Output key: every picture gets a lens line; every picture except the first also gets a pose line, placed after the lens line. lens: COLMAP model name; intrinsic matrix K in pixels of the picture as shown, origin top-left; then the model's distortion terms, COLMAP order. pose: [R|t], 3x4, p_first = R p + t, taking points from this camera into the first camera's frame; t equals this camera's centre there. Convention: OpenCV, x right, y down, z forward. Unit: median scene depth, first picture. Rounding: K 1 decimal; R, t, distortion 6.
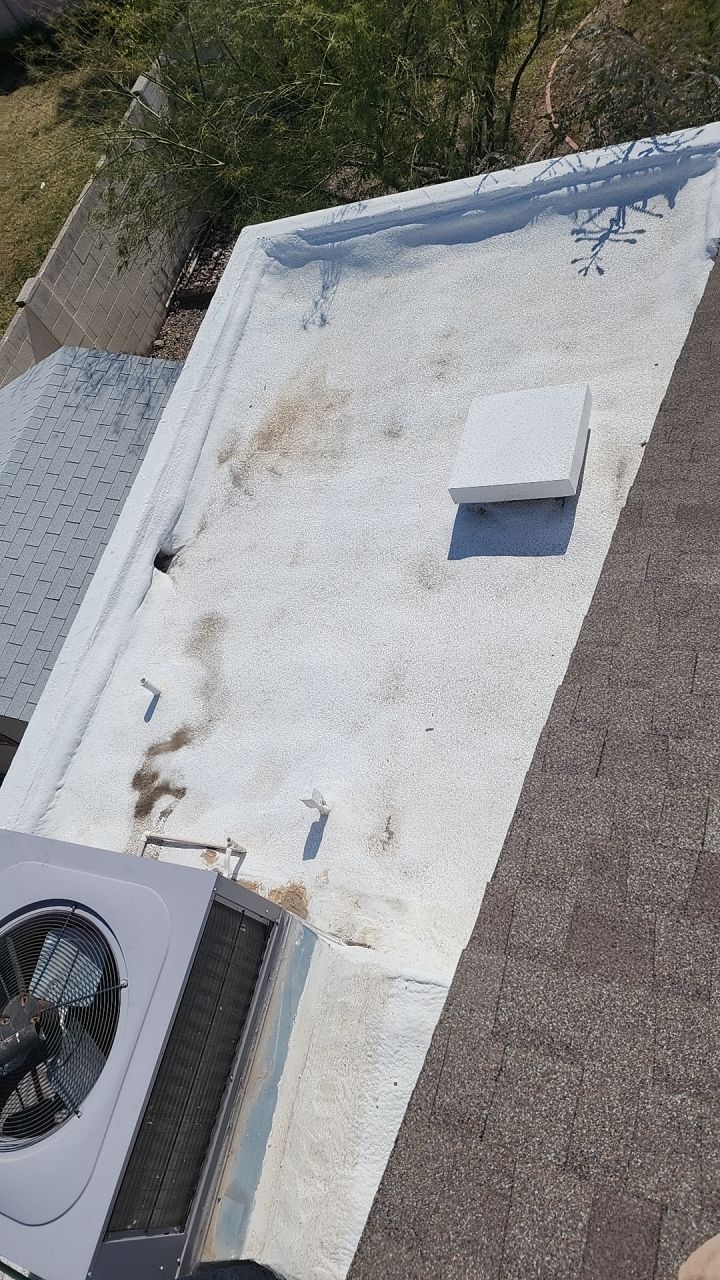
lens RADIAL K [[844.8, 0, 357.9], [0, 844.8, 647.4], [0, 0, 1]] dist [0.059952, -0.001048]
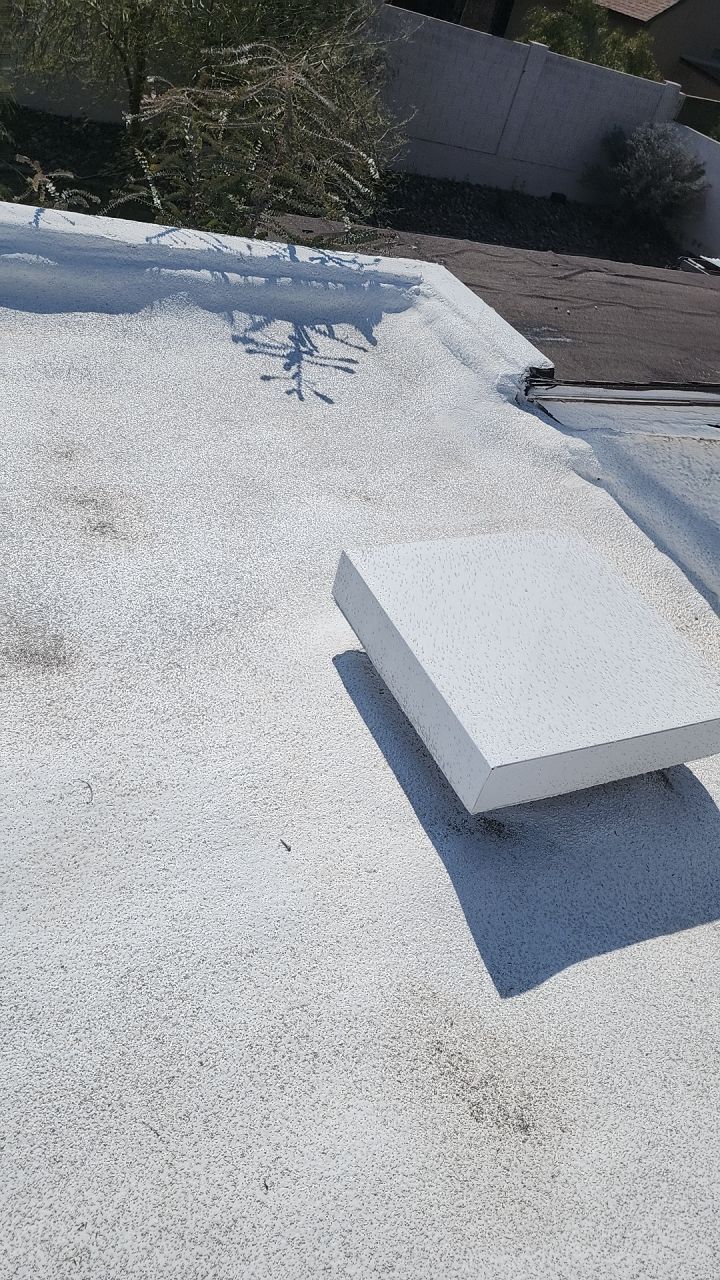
lens RADIAL K [[844.8, 0, 360.2], [0, 844.8, 637.8], [0, 0, 1]] dist [0.059952, -0.001048]
pose [[0.608806, 0.026541, 0.792875, -0.148838], [0.256625, 0.939116, -0.228485, -0.143452], [-0.750666, 0.342575, 0.564928, 0.688457]]
